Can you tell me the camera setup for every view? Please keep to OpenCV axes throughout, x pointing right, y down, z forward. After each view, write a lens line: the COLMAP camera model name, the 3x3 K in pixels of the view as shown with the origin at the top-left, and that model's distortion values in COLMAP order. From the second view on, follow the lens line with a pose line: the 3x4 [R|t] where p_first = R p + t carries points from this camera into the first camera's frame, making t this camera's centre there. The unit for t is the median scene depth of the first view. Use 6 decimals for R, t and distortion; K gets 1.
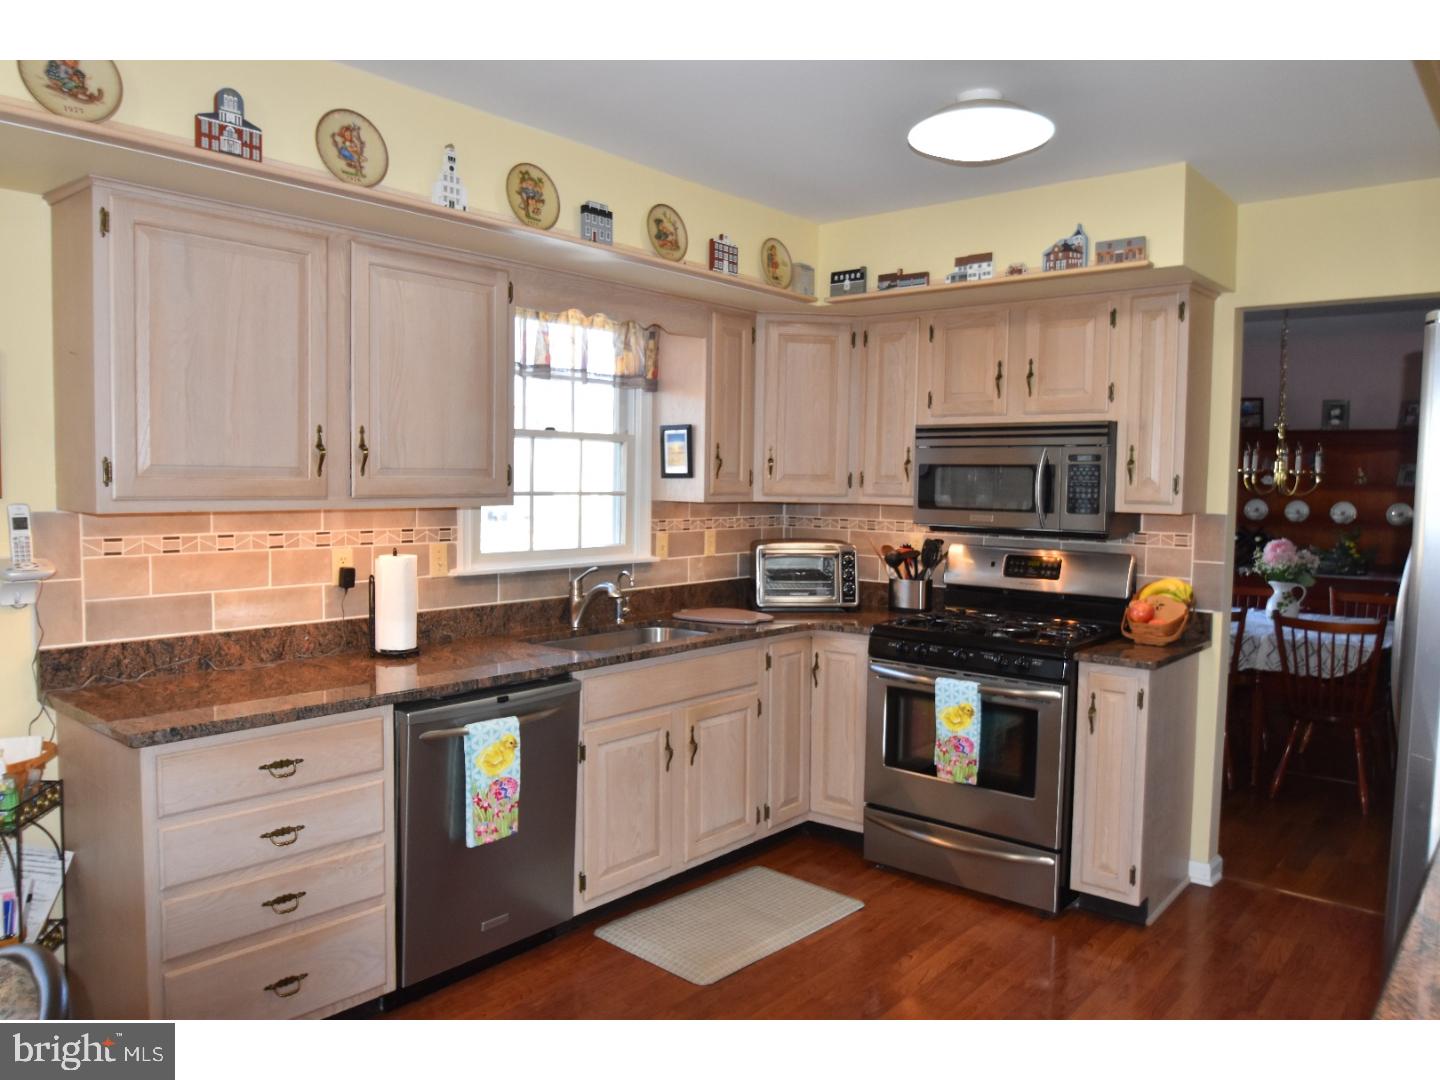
lens RADIAL K [[1049.1, 0, 727.1], [0, 1049.1, 539.9], [0, 0, 1]] dist [-0.049757, 0.016458]
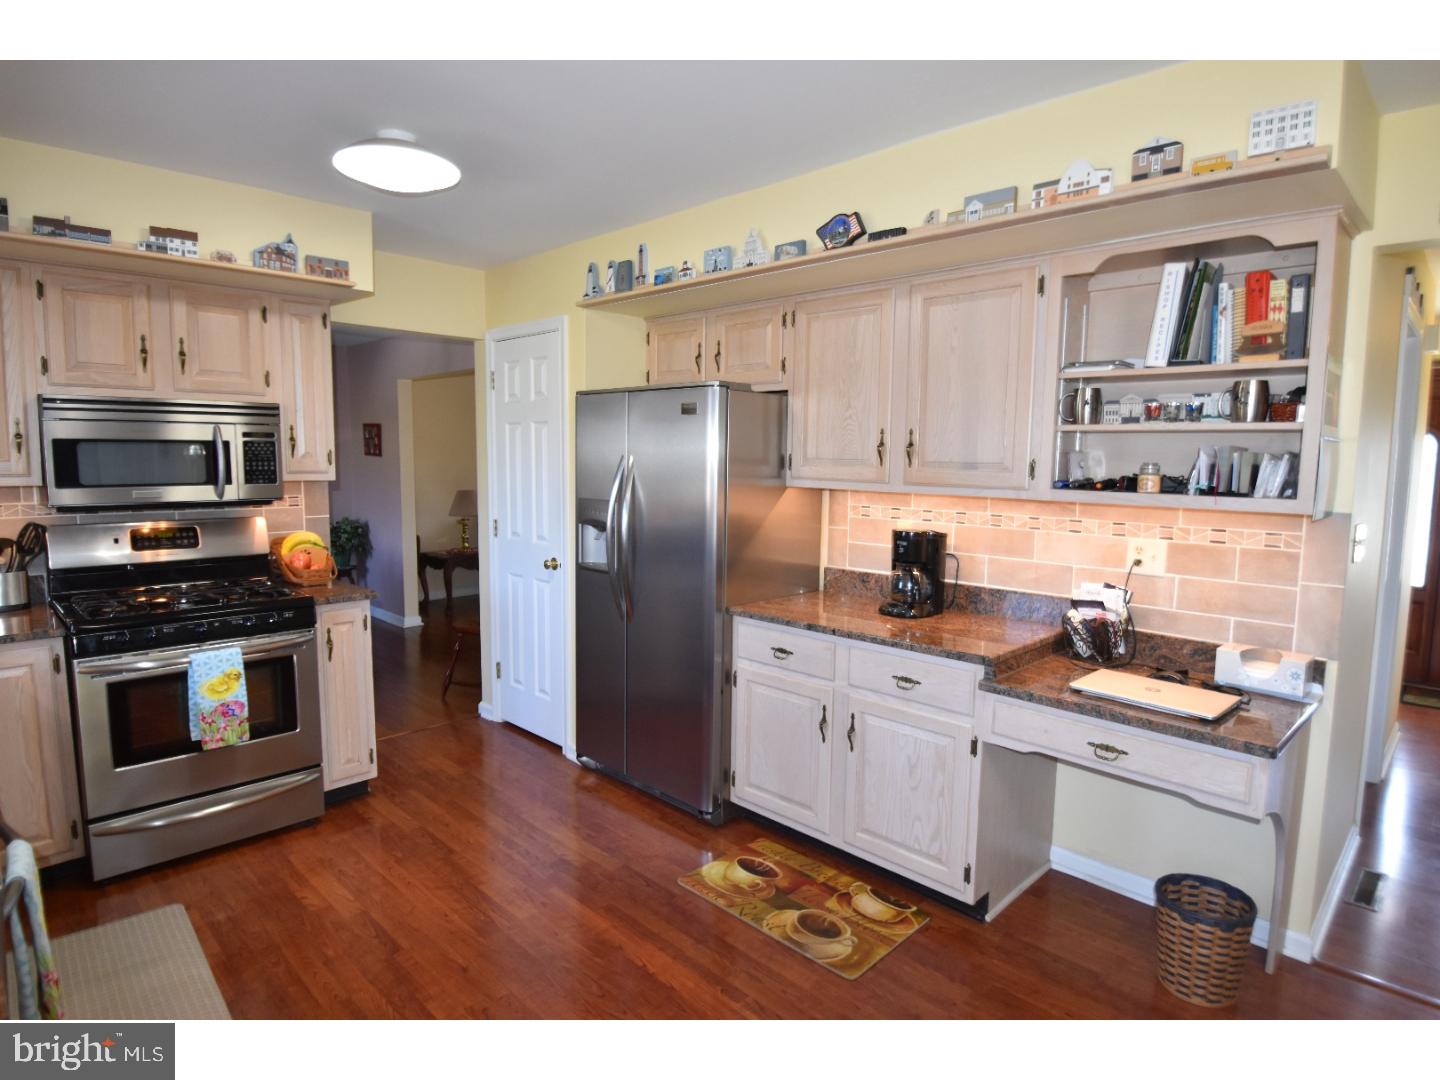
lens RADIAL K [[808.8, 0, 721.3], [0, 808.8, 537.8], [0, 0, 1]] dist [-0.009234, -0.008065]
pose [[0.078902, -0.115000, 0.990227, -0.516743], [0.049729, 0.992541, 0.111306, -0.040521], [-0.995641, 0.040461, 0.084032, 0.430320]]
